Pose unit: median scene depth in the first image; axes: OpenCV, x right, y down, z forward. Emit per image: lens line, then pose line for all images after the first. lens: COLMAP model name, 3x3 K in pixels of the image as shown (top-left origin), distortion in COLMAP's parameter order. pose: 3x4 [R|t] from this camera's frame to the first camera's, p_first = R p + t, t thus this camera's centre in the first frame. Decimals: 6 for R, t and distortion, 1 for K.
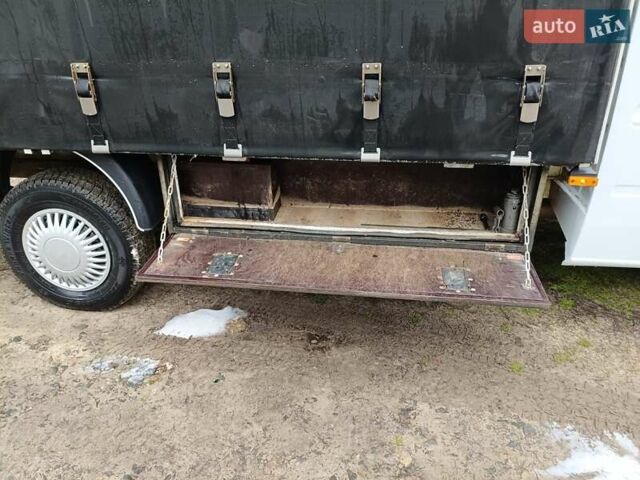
lens RADIAL K [[492.2, 0, 320.0], [0, 492.2, 240.0], [0, 0, 1]] dist [0.000857, -0.004355]
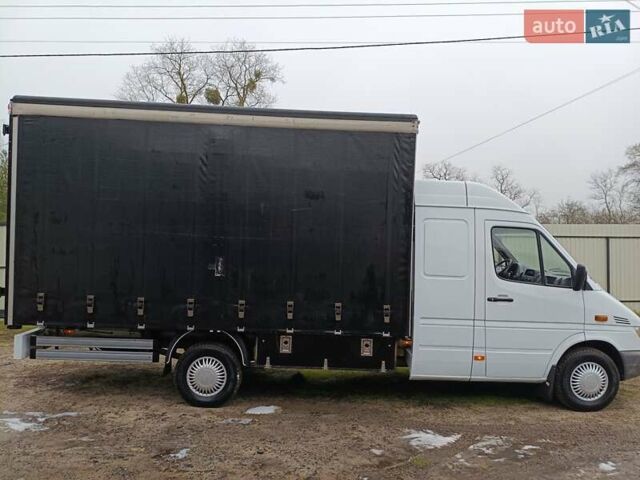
lens RADIAL K [[497.3, 0, 320.0], [0, 497.3, 240.0], [0, 0, 1]] dist [0.085468, -0.153960]
pose [[0.988540, 0.045137, 0.144054, -0.421402], [0.023358, 0.897025, -0.441363, 0.594993], [-0.149142, 0.439670, 0.885690, -1.731288]]
